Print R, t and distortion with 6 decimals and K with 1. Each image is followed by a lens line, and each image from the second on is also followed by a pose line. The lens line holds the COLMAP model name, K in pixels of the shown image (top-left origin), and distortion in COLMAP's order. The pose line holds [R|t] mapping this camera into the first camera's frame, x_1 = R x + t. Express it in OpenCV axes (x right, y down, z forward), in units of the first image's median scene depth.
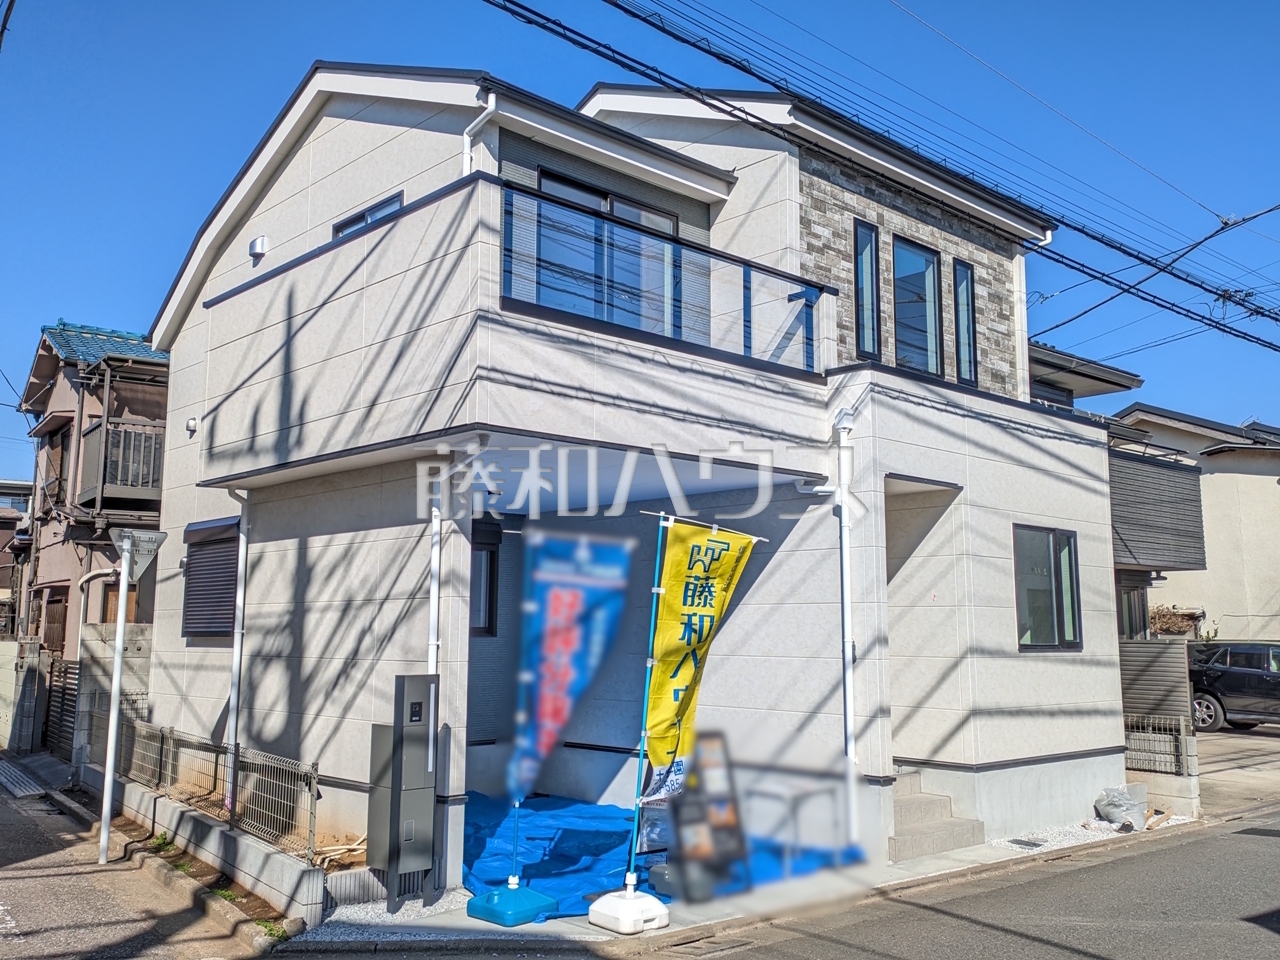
lens RADIAL K [[1151.6, 0, 640.0], [0, 1151.6, 480.0], [0, 0, 1]] dist [0.072354, -0.021370]
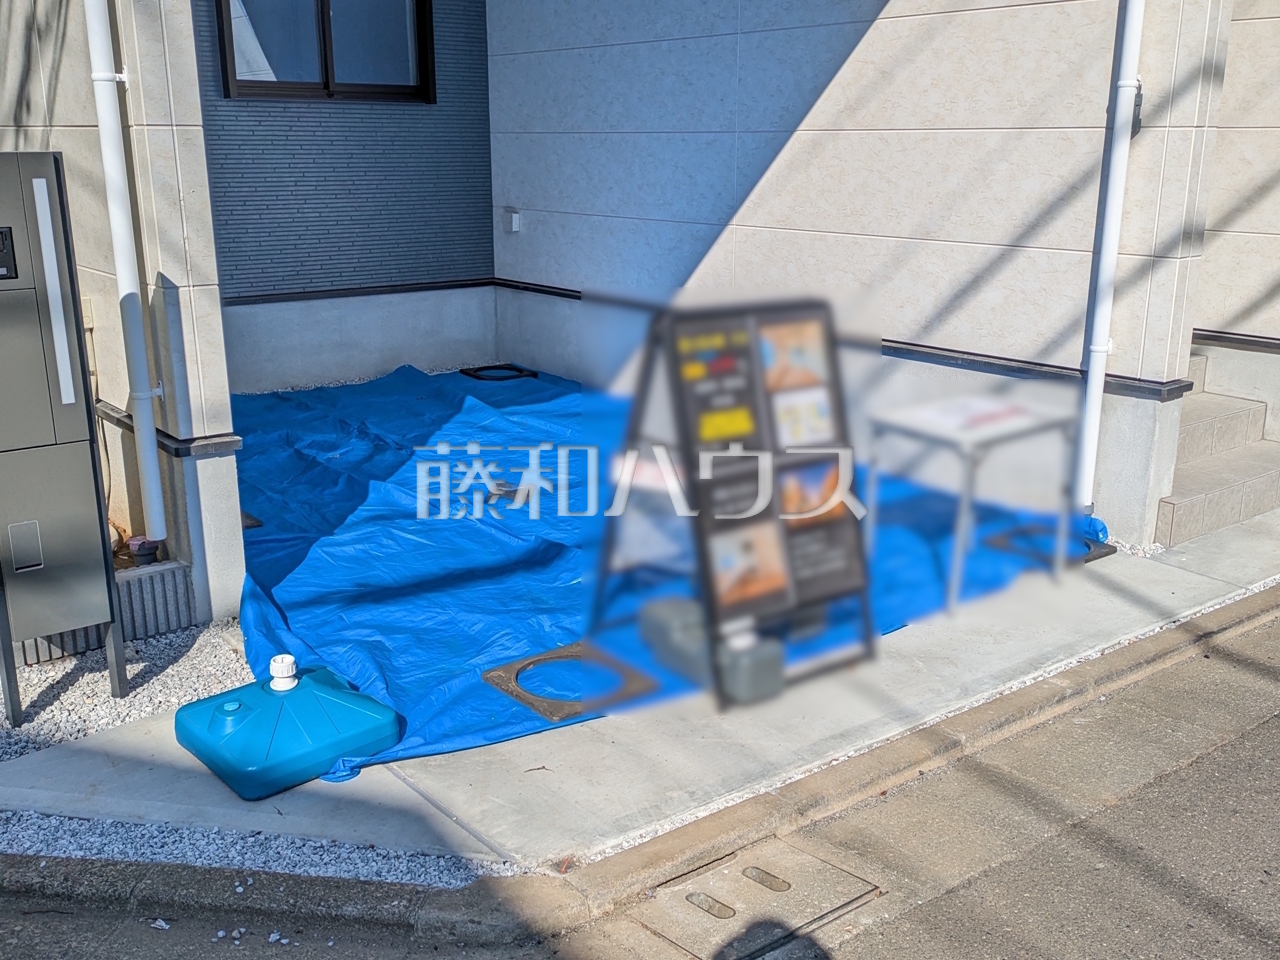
lens RADIAL K [[1259.1, 0, 640.0], [0, 1259.1, 480.0], [0, 0, 1]] dist [0.084822, -0.084814]
pose [[0.996744, 0.018709, -0.078434, 0.032306], [0.013125, 0.922098, 0.386735, 0.077034], [0.079559, -0.386505, 0.918850, 0.423983]]
